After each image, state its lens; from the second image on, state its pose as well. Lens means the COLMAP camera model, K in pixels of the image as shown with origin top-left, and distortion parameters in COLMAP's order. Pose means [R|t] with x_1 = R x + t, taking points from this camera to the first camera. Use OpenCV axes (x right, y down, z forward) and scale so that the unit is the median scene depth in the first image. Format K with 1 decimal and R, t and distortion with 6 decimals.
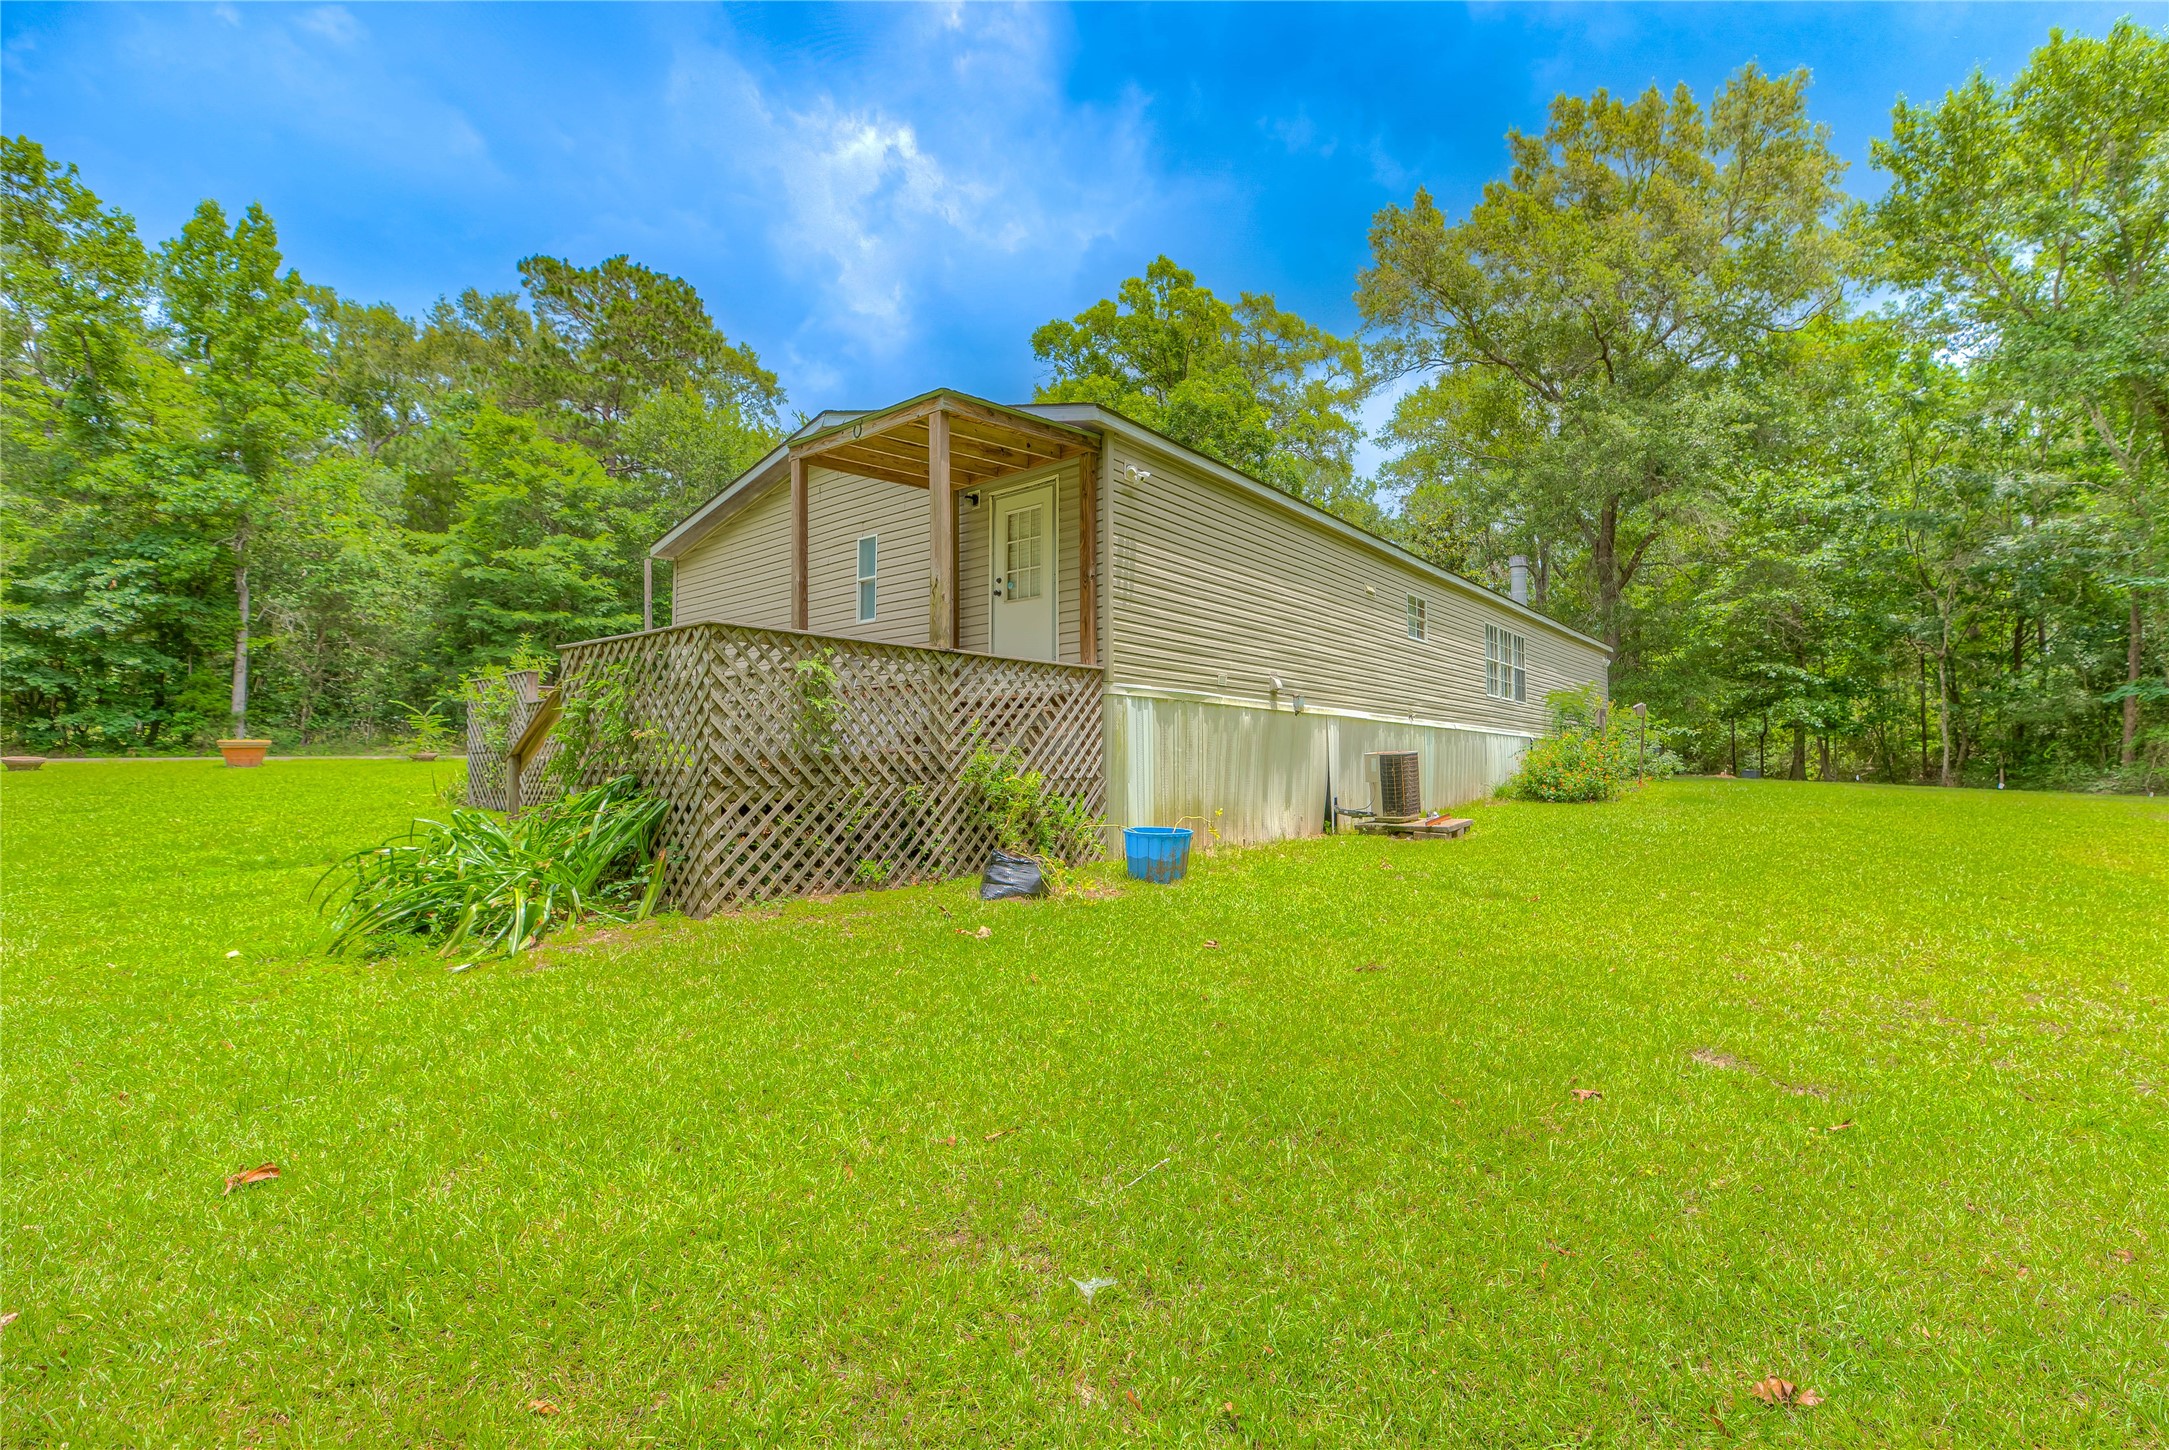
lens RADIAL K [[891.5, 0, 1078.7], [0, 891.5, 728.9], [0, 0, 1]] dist [-0.002197, -0.001026]
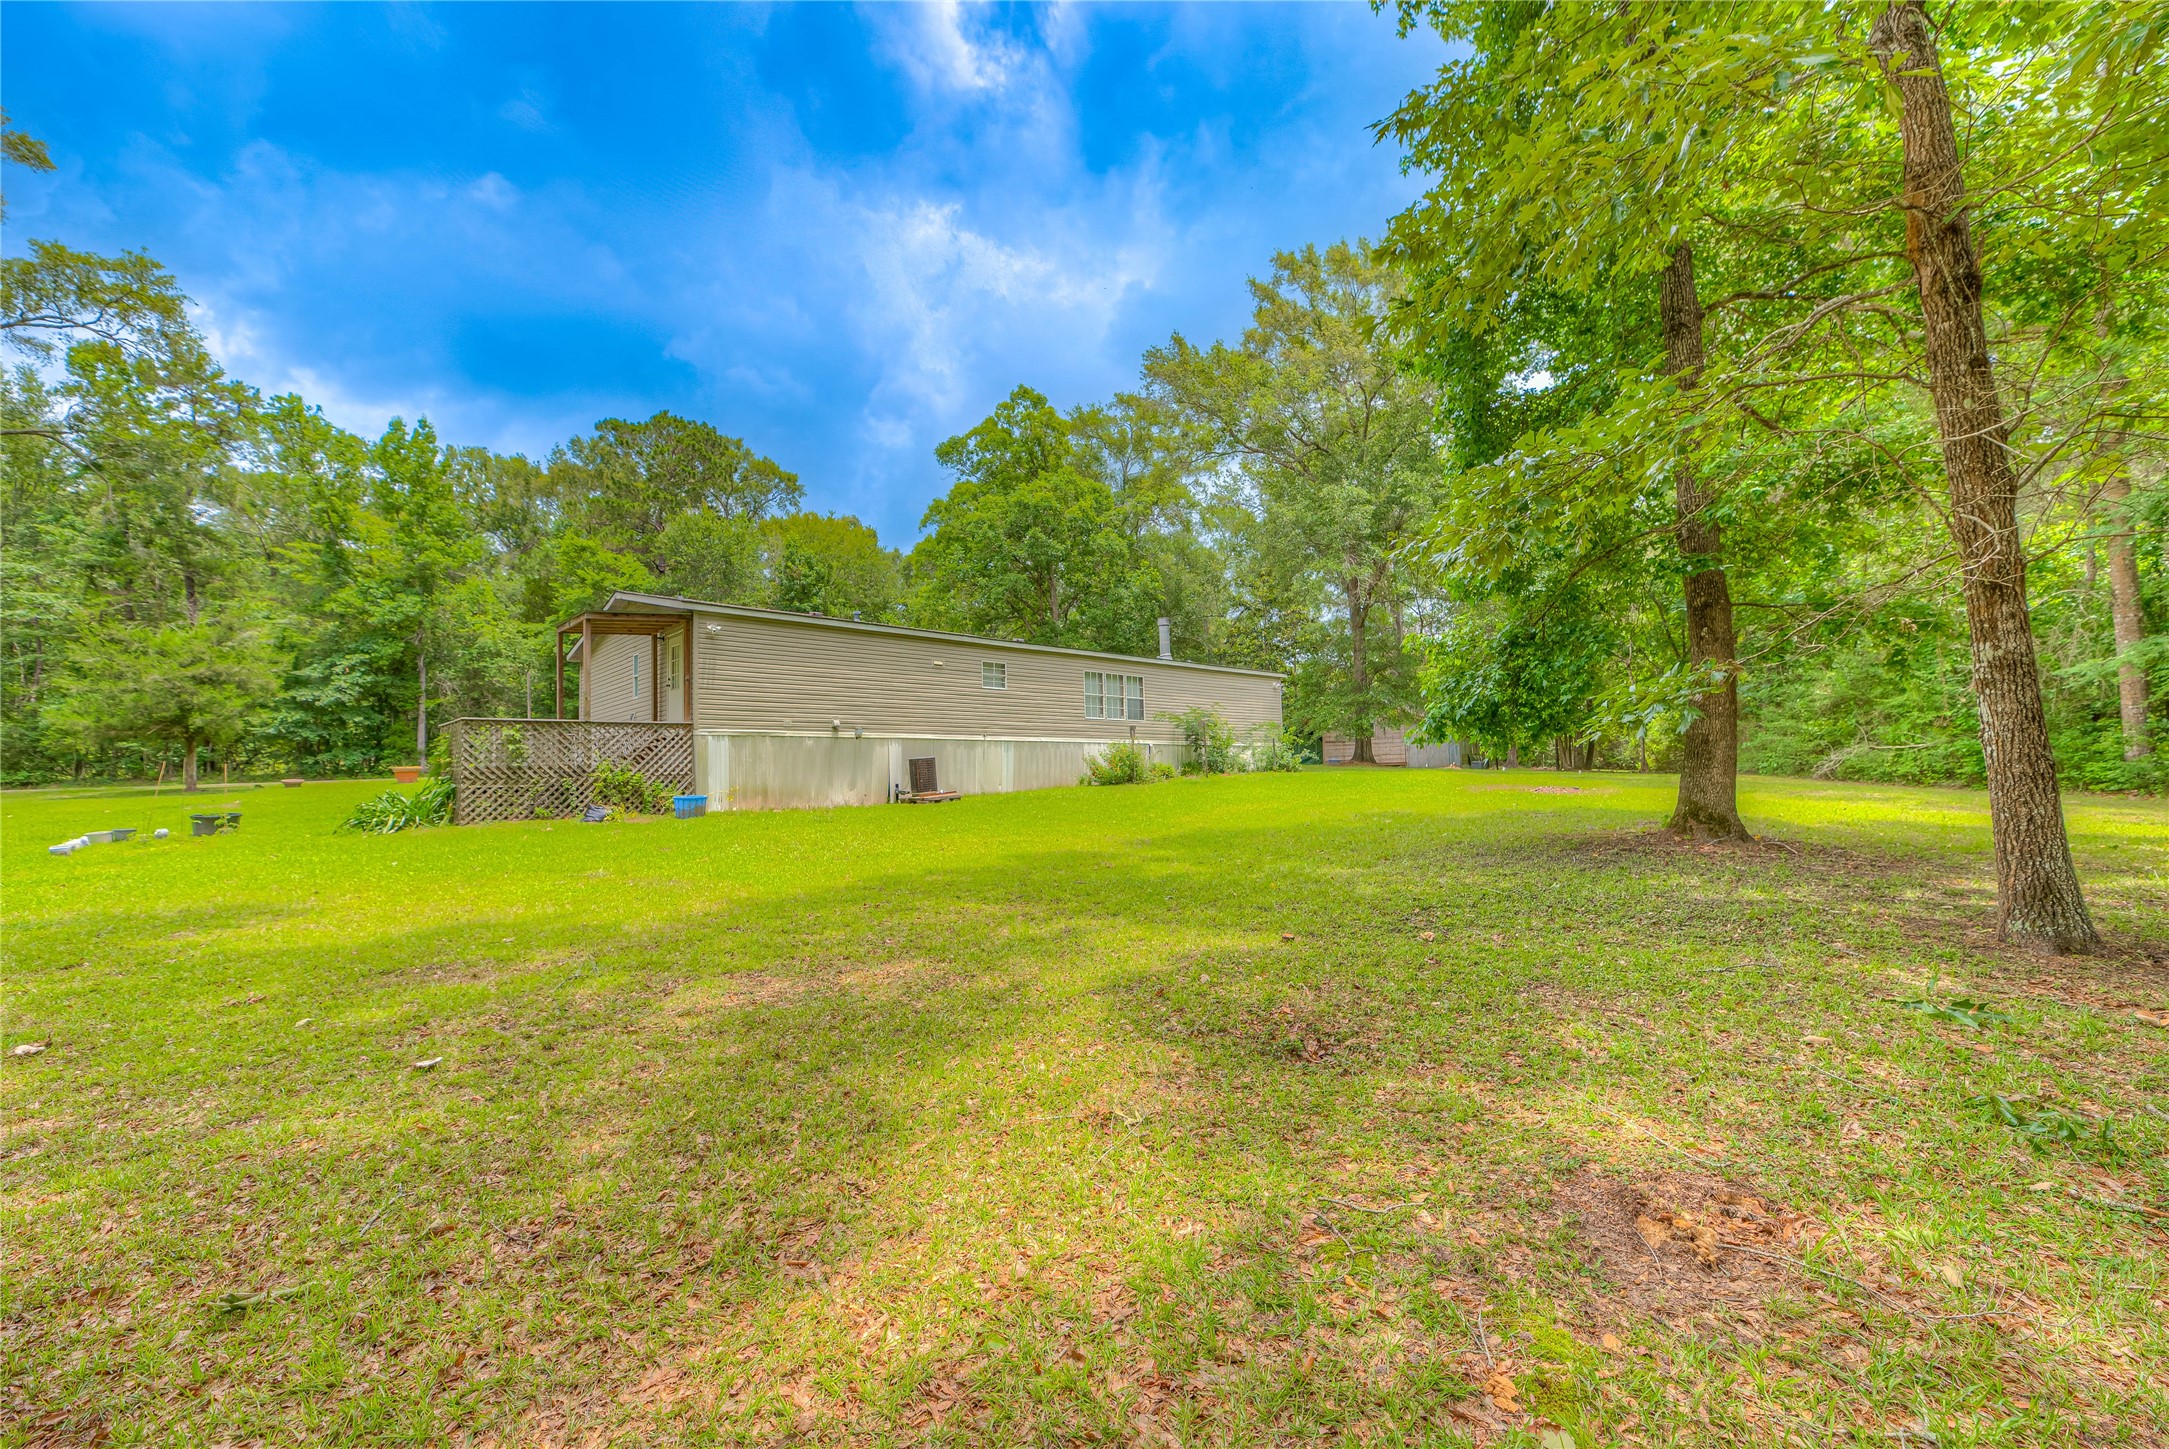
lens RADIAL K [[891.5, 0, 1091.4], [0, 891.5, 734.1], [0, 0, 1]] dist [-0.002197, -0.001026]
pose [[0.985862, -0.030667, -0.164731, 0.457956], [0.029894, 0.999527, -0.007176, 0.001181], [0.164873, 0.002150, 0.986312, -0.330395]]
